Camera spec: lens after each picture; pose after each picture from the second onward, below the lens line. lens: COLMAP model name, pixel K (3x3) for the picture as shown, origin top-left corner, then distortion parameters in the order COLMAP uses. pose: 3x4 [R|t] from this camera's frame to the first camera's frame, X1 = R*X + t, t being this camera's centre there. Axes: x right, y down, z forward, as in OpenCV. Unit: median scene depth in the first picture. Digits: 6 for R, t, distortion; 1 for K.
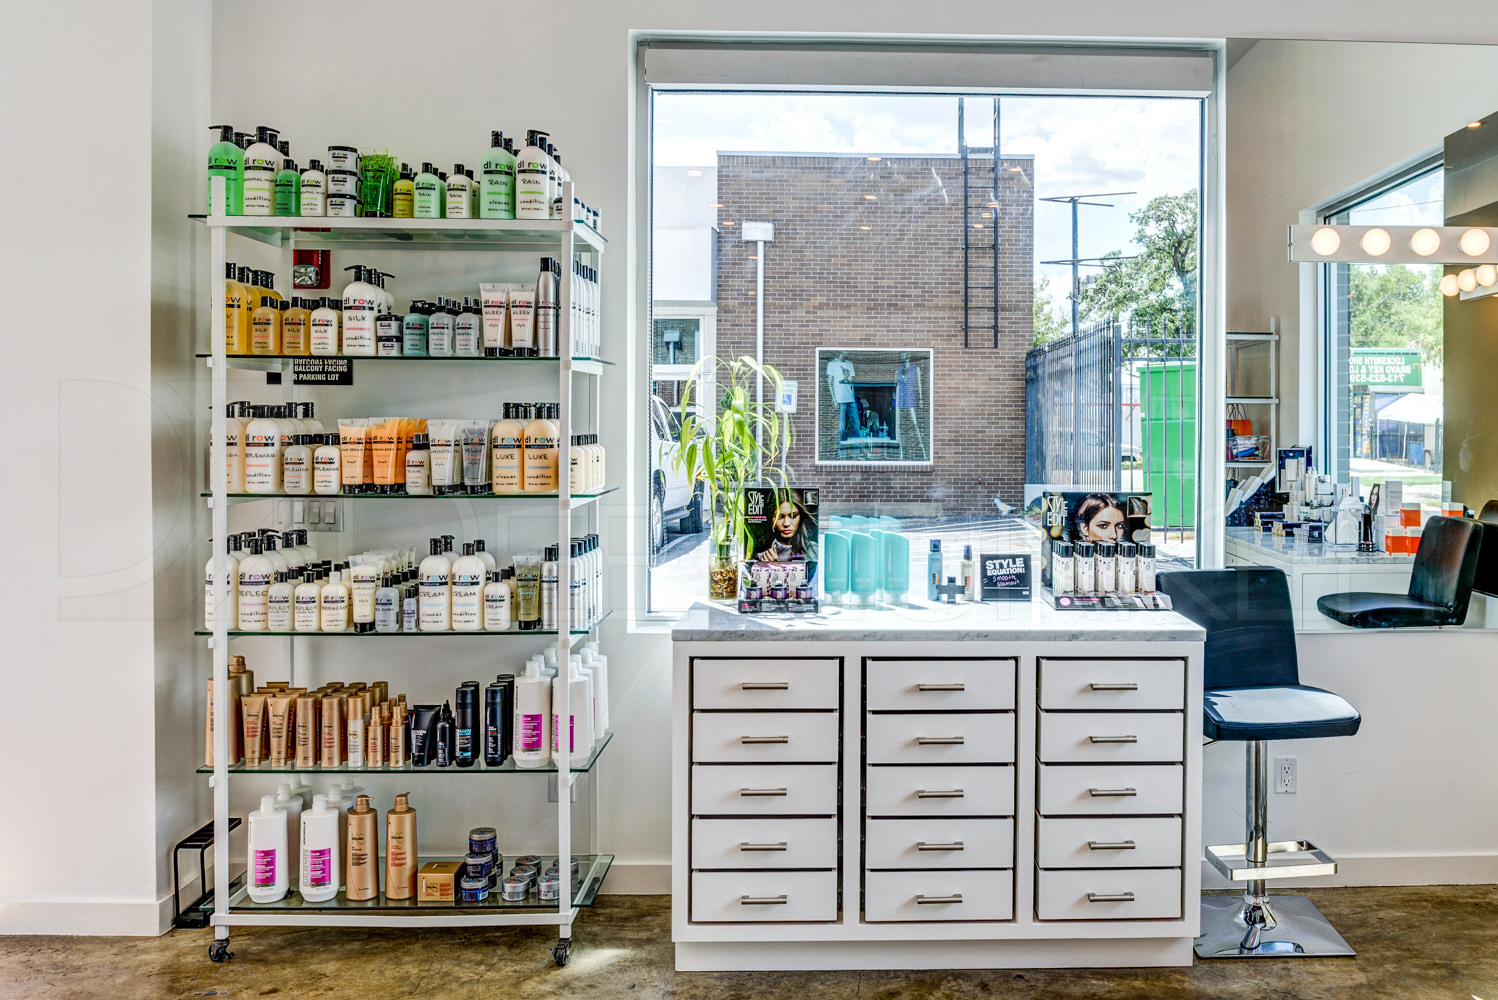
lens RADIAL K [[995.2, 0, 732.0], [0, 995.2, 445.6], [0, 0, 1]] dist [-0.000711, -0.007213]
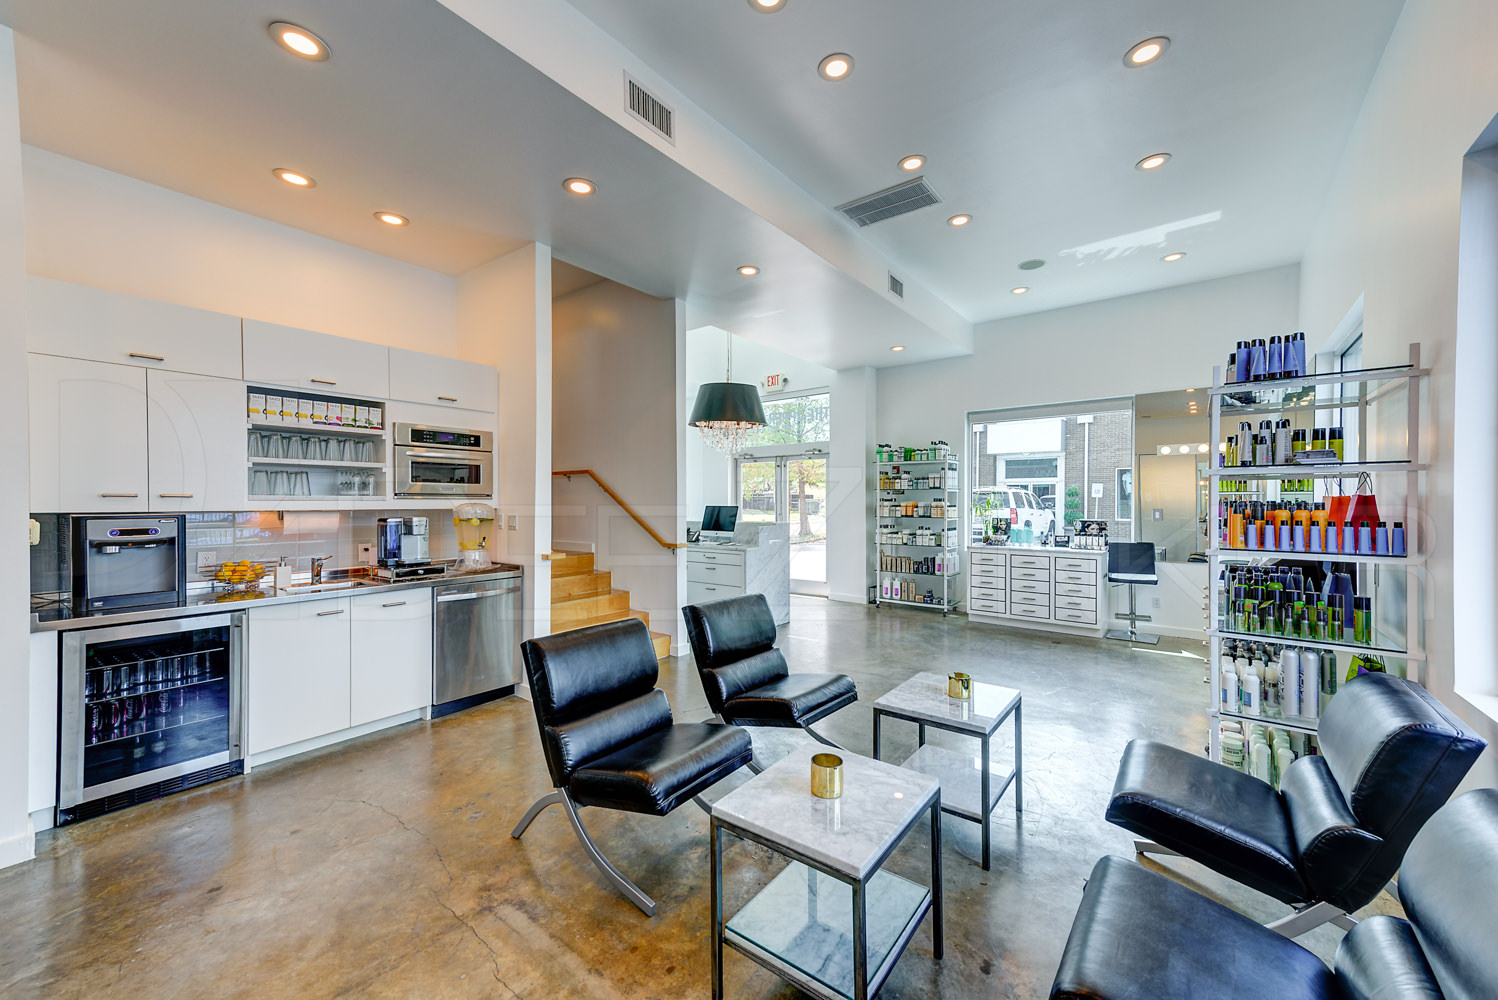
lens RADIAL K [[582.8, 0, 746.1], [0, 582.8, 503.4], [0, 0, 1]] dist [0.033679, 0.000038]
pose [[0.776261, -0.000026, -0.630411, 0.836680], [-0.006092, 0.999953, -0.007544, 0.008000], [0.630382, 0.009697, 0.776225, -1.731890]]
